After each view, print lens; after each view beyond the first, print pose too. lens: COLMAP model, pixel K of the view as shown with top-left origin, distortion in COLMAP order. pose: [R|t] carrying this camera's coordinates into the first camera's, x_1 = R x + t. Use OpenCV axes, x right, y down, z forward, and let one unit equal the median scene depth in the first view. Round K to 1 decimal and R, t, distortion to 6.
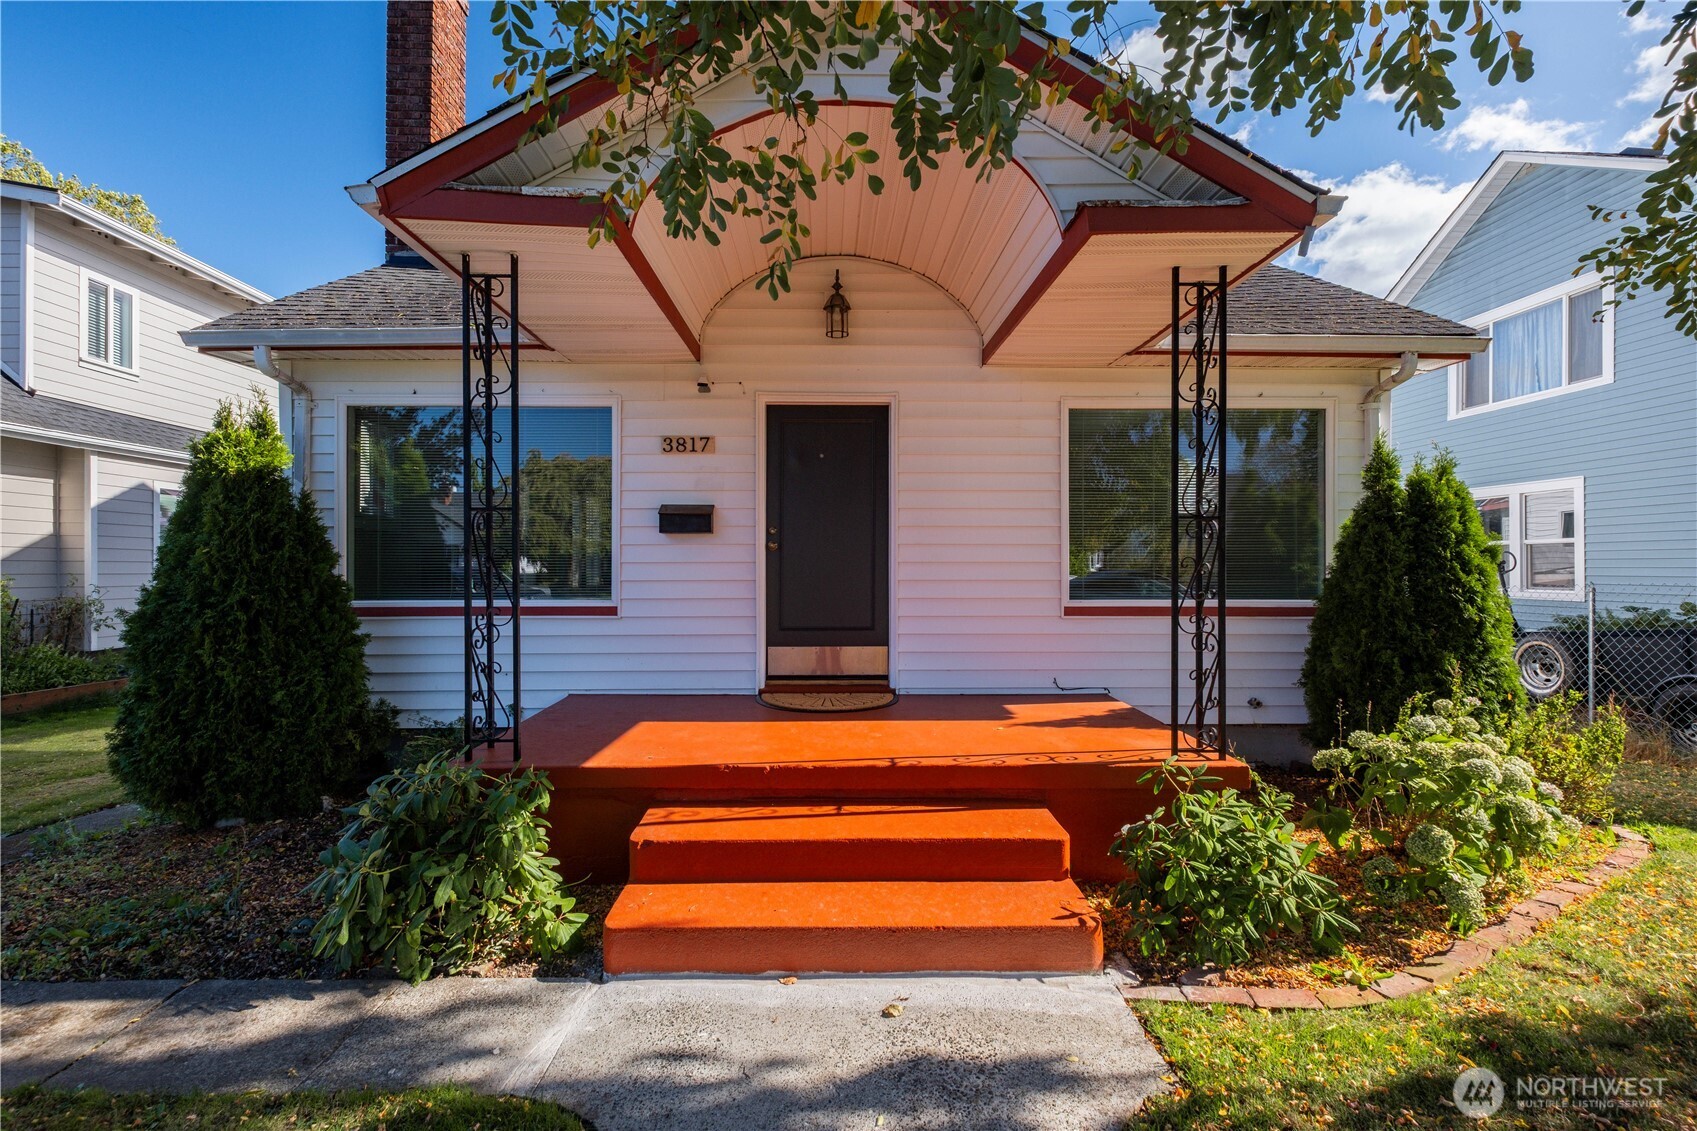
lens RADIAL K [[743.7, 0, 841.6], [0, 743.7, 571.2], [0, 0, 1]] dist [0.001307, -0.000475]
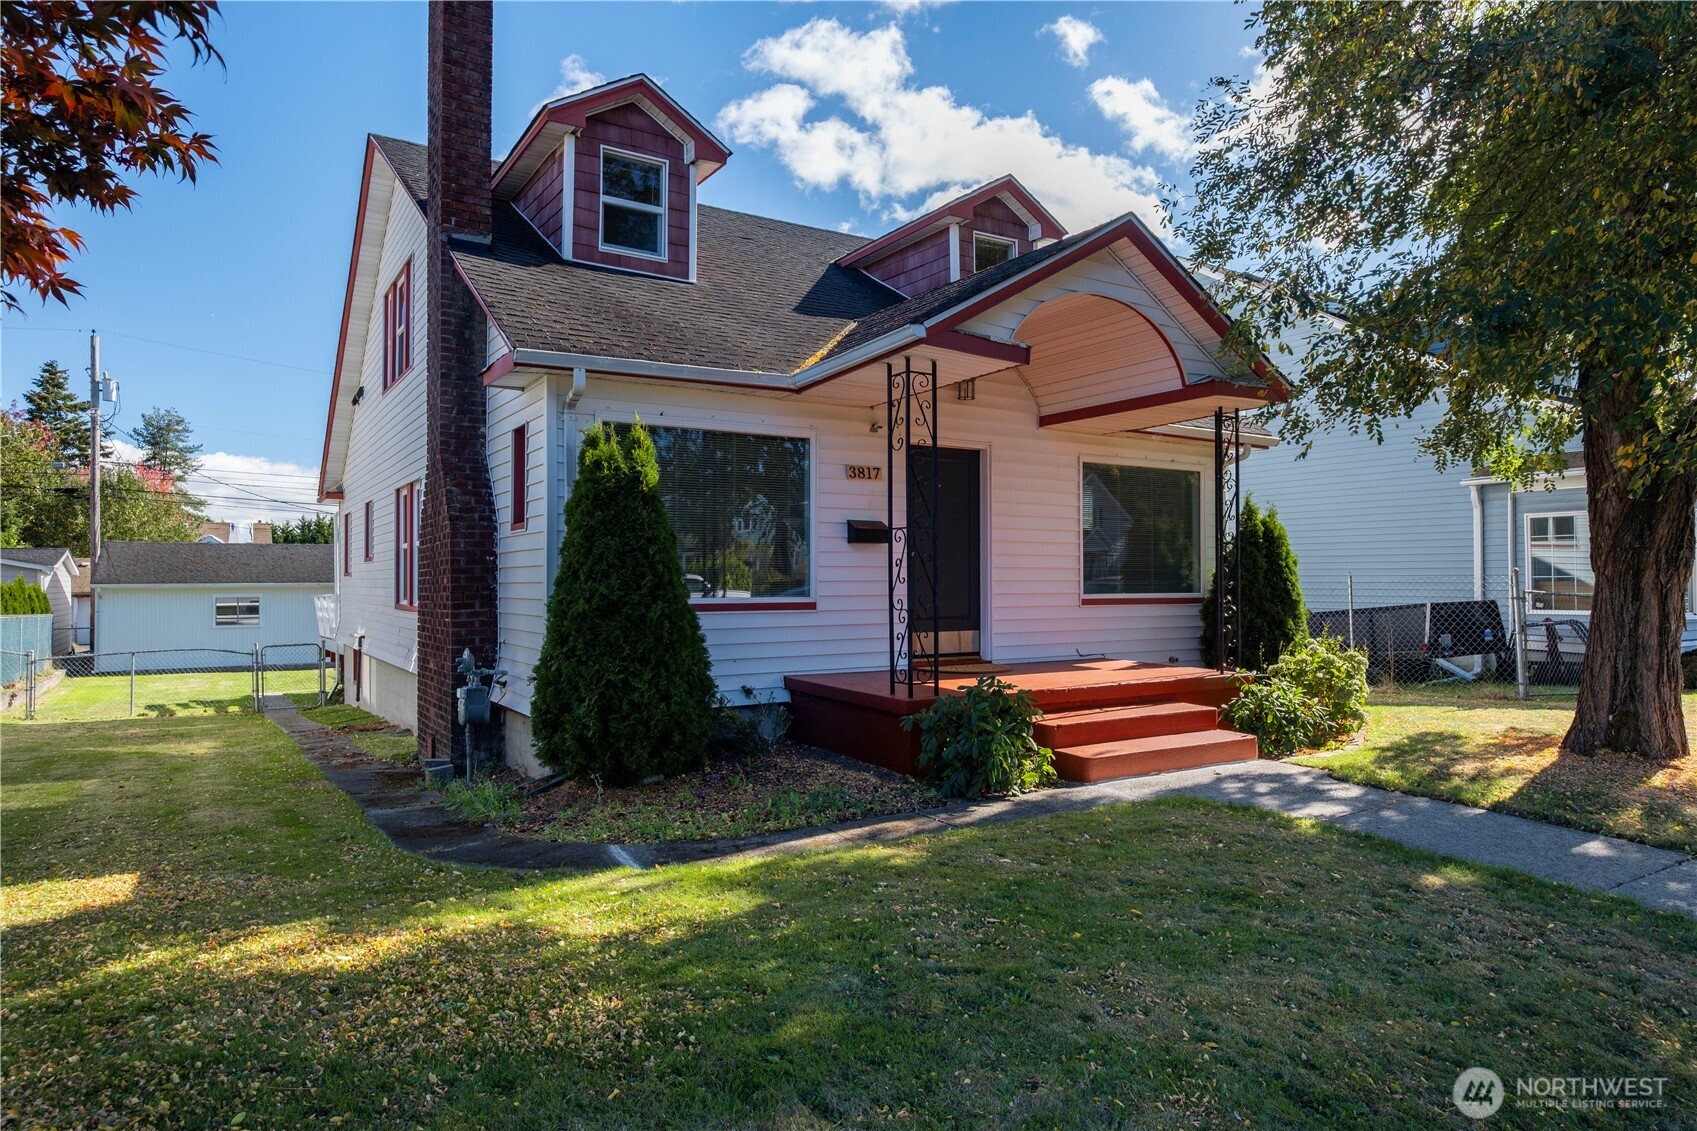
lens RADIAL K [[1018.6, 0, 848.5], [0, 1018.6, 565.5], [0, 0, 1]] dist [0.000279, 0.000381]
pose [[0.852078, 0.008439, 0.523347, -1.134269], [0.004411, 0.999719, -0.023301, 0.027359], [-0.523396, 0.022162, 0.851801, -0.454258]]
